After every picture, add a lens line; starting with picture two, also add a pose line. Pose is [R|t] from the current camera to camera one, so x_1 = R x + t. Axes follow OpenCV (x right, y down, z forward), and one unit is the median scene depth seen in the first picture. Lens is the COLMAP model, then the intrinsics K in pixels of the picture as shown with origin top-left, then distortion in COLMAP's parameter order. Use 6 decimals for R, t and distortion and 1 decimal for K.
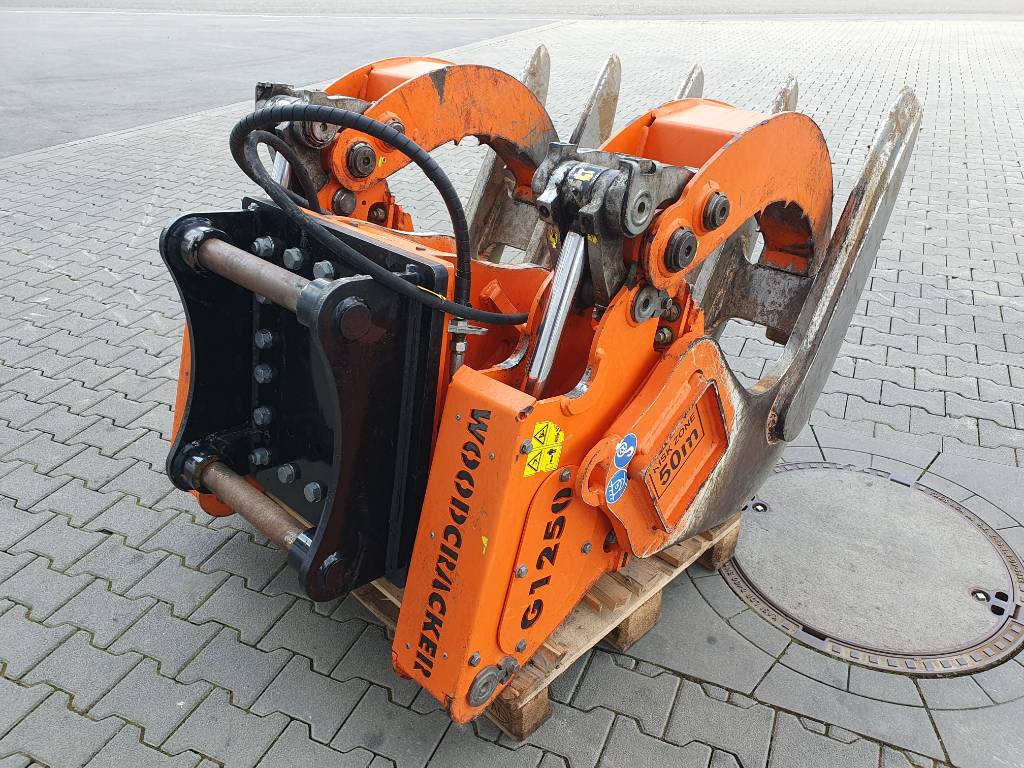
lens RADIAL K [[796.2, 0, 521.1], [0, 796.2, 386.9], [0, 0, 1]] dist [0.003742, 0.017383]
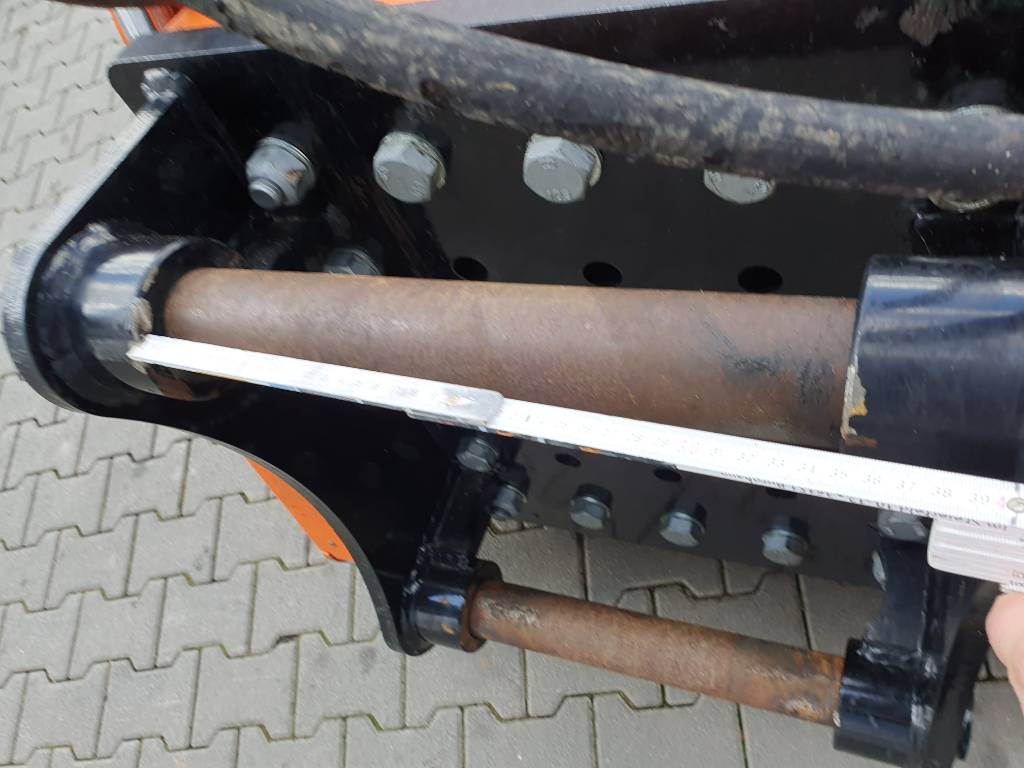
lens RADIAL K [[796.2, 0, 521.1], [0, 796.2, 386.9], [0, 0, 1]] dist [0.003742, 0.017383]
pose [[0.823079, -0.557896, -0.106267, -0.204132], [0.537455, 0.704693, 0.463196, -0.164143], [-0.183530, -0.438360, 0.879862, 0.538315]]
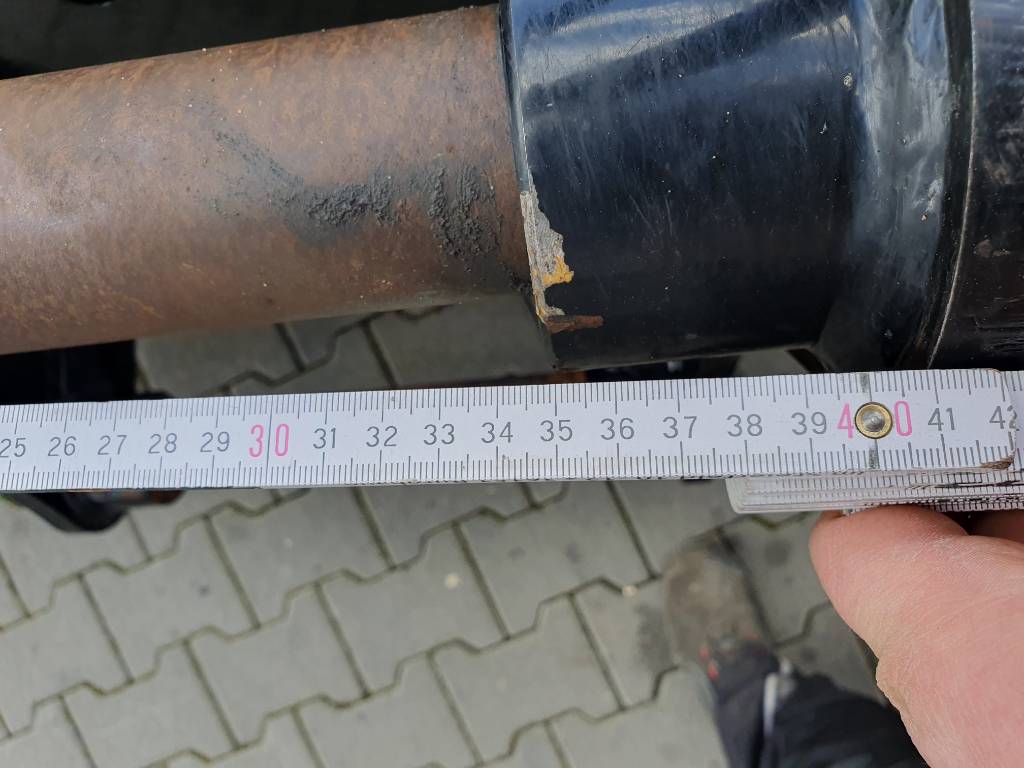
lens RADIAL K [[837.6, 0, 512.0], [0, 837.6, 384.0], [0, 0, 1]] dist [-0.007412, -0.008091]
pose [[0.635844, -0.760267, -0.133027, -0.164188], [0.483717, 0.258230, 0.836263, -0.115217], [-0.601431, -0.596080, 0.531948, 0.624635]]
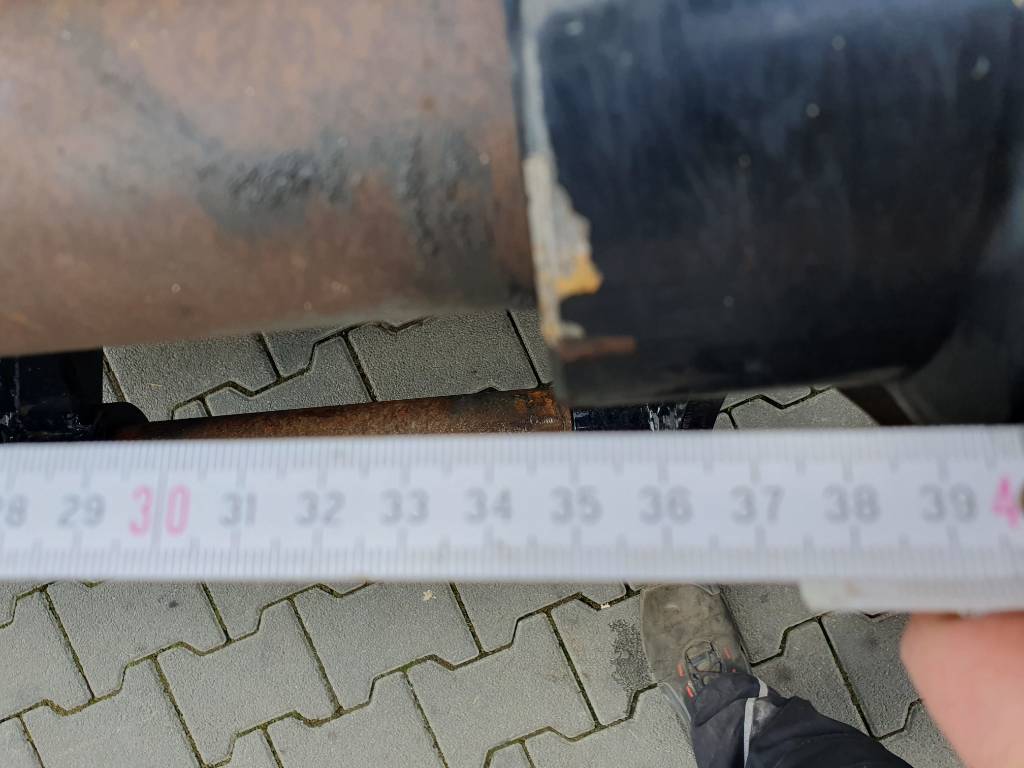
lens RADIAL K [[796.2, 0, 521.1], [0, 796.2, 386.9], [0, 0, 1]] dist [0.003742, 0.017383]
pose [[0.651797, -0.751756, -0.100120, -0.167055], [0.446225, 0.273403, 0.852135, -0.090885], [-0.613225, -0.600095, 0.513655, 0.643968]]
